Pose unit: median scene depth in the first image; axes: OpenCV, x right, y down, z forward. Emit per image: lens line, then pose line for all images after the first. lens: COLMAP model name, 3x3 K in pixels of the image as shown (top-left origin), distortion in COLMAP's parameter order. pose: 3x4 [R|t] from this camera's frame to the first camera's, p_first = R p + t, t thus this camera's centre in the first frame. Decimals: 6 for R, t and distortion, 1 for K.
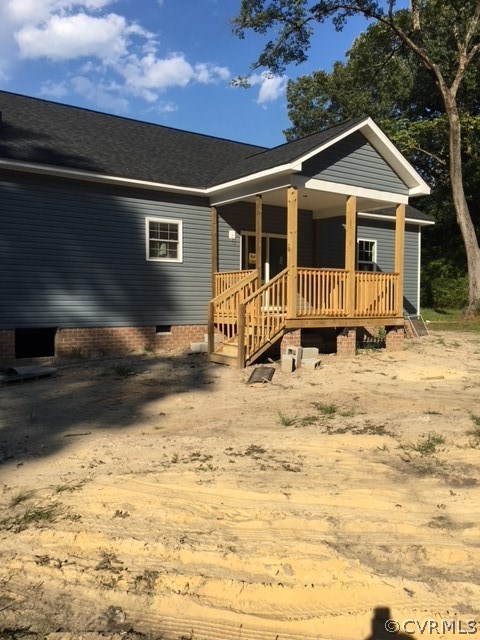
lens RADIAL K [[559.7, 0, 232.9], [0, 559.7, 322.5], [0, 0, 1]] dist [0.074689, -0.103532]
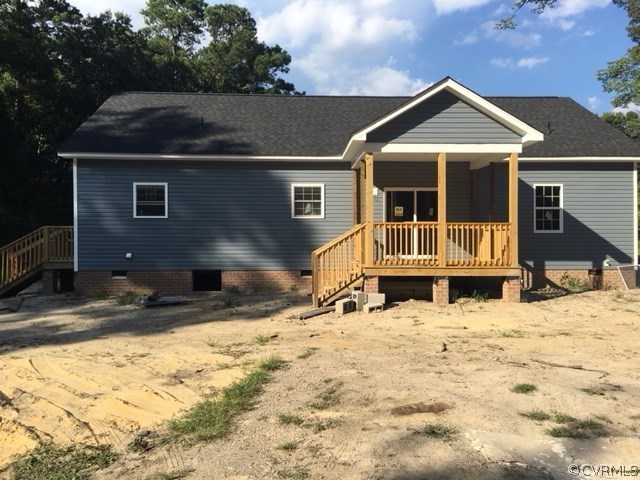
lens RADIAL K [[559.7, 0, 320.0], [0, 559.7, 240.0], [0, 0, 1]] dist [0.074689, -0.103532]
pose [[0.828725, -0.004086, -0.559641, 0.597698], [-0.017288, 0.999309, -0.032896, -0.021186], [0.559389, 0.036937, 0.828082, -0.001652]]
